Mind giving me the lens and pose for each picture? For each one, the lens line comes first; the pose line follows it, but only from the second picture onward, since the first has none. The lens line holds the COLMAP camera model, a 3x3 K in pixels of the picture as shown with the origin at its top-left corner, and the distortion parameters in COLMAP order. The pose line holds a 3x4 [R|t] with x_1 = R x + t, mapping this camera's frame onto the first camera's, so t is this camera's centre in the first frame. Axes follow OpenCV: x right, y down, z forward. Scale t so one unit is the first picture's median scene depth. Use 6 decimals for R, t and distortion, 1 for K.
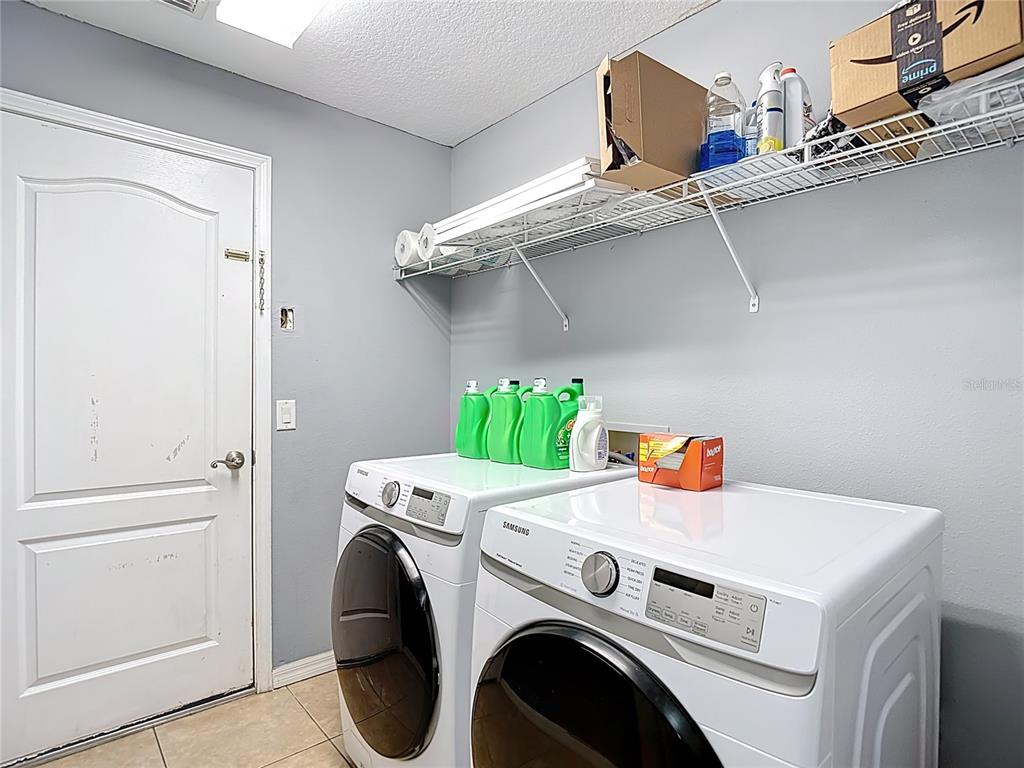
lens RADIAL K [[538.4, 0, 517.6], [0, 538.4, 384.8], [0, 0, 1]] dist [-0.002295, -0.000917]
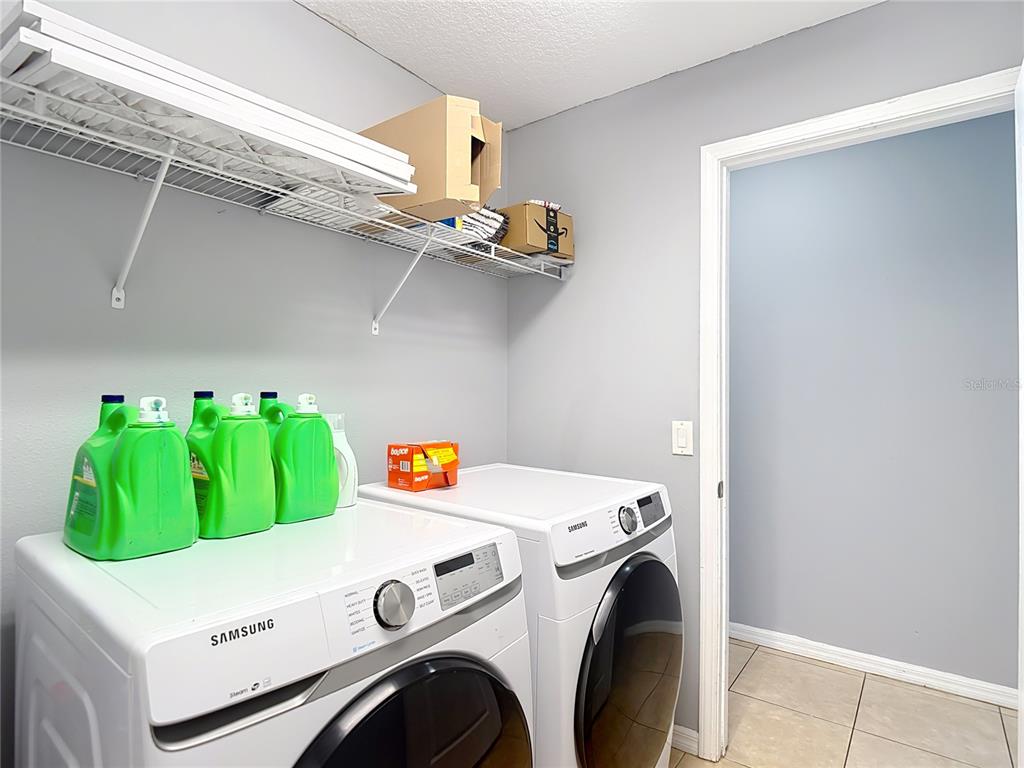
lens RADIAL K [[538.4, 0, 516.9], [0, 538.4, 385.0], [0, 0, 1]] dist [-0.002295, -0.000917]
pose [[-0.189117, 0.008073, 0.981921, -0.842101], [0.002353, 0.999967, -0.007768, -0.019992], [-0.981952, 0.000841, -0.189129, 1.022811]]
